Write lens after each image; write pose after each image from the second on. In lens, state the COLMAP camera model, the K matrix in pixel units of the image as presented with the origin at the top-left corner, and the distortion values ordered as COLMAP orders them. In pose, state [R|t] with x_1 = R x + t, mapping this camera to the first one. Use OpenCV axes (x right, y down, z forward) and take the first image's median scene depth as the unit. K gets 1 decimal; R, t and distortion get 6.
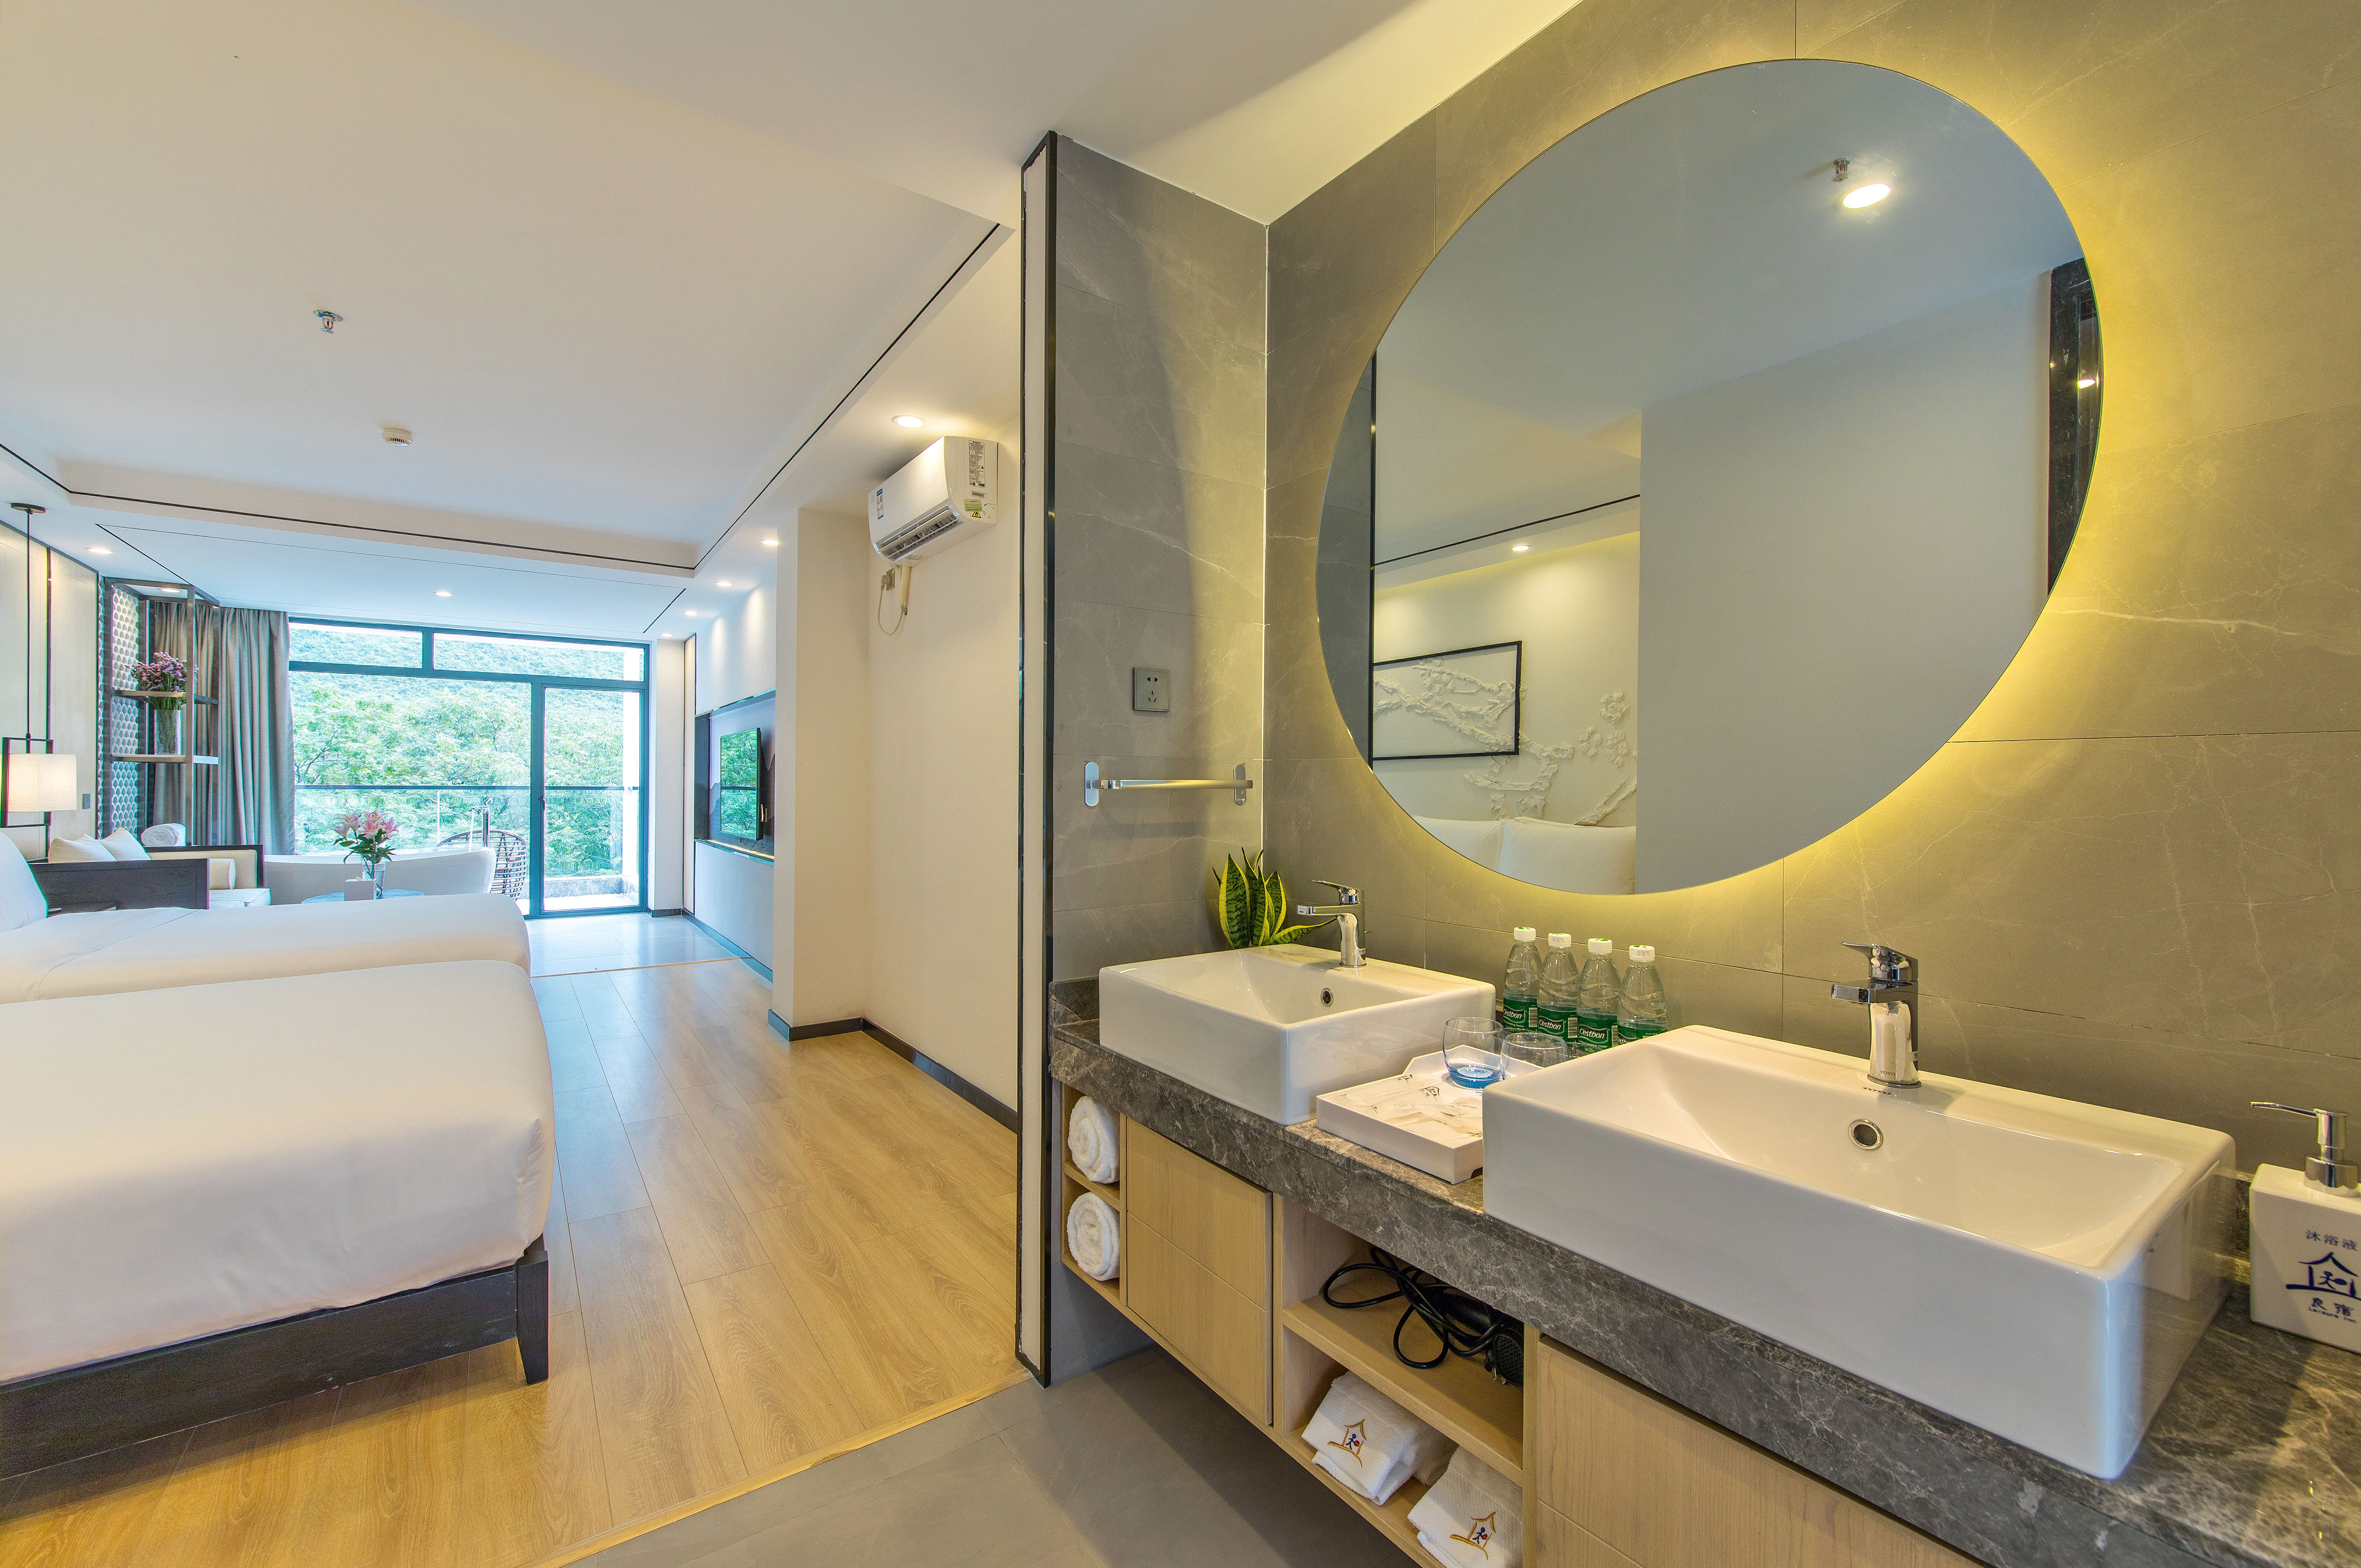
lens RADIAL K [[944.8, 0, 1171.0], [0, 944.8, 799.9], [0, 0, 1]] dist [0.001301, 0.000231]
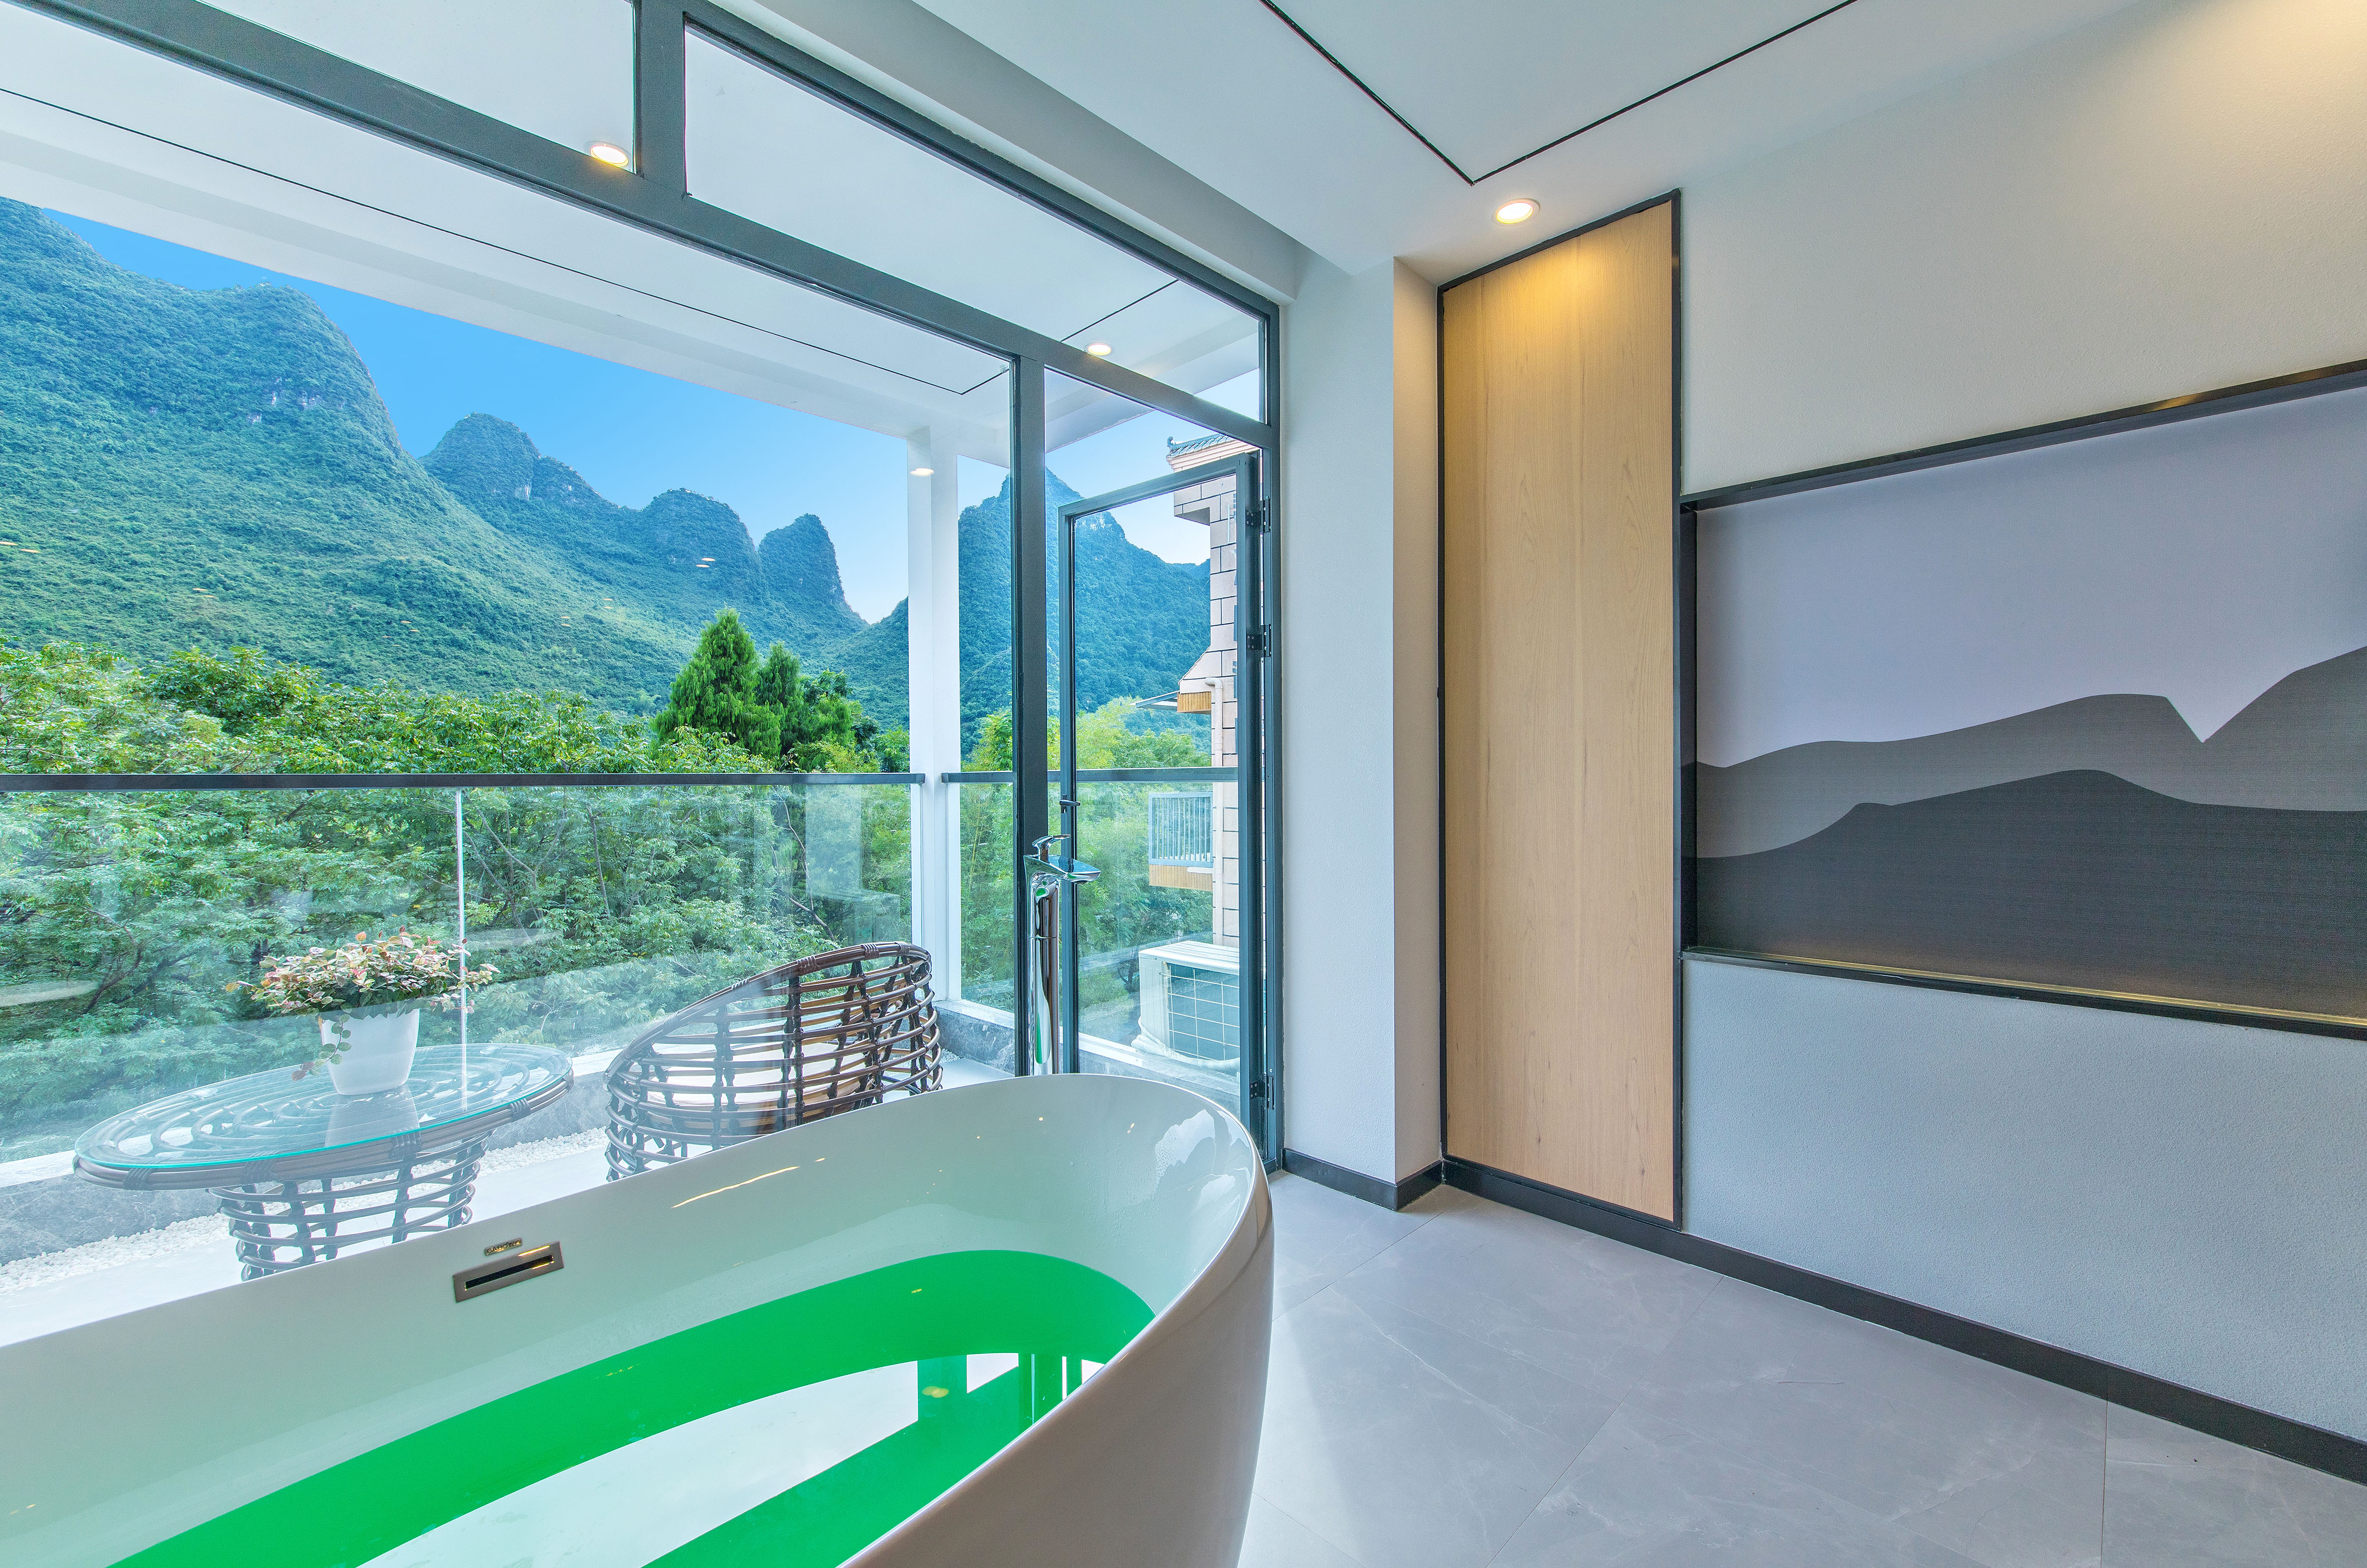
lens RADIAL K [[947.2, 0, 1188.3], [0, 947.2, 788.7], [0, 0, 1]] dist [0.001301, 0.000231]
pose [[0.984479, -0.017776, 0.174599, -0.596029], [0.017789, 0.999841, 0.001490, -0.007004], [-0.174597, 0.001639, 0.984639, 0.653386]]
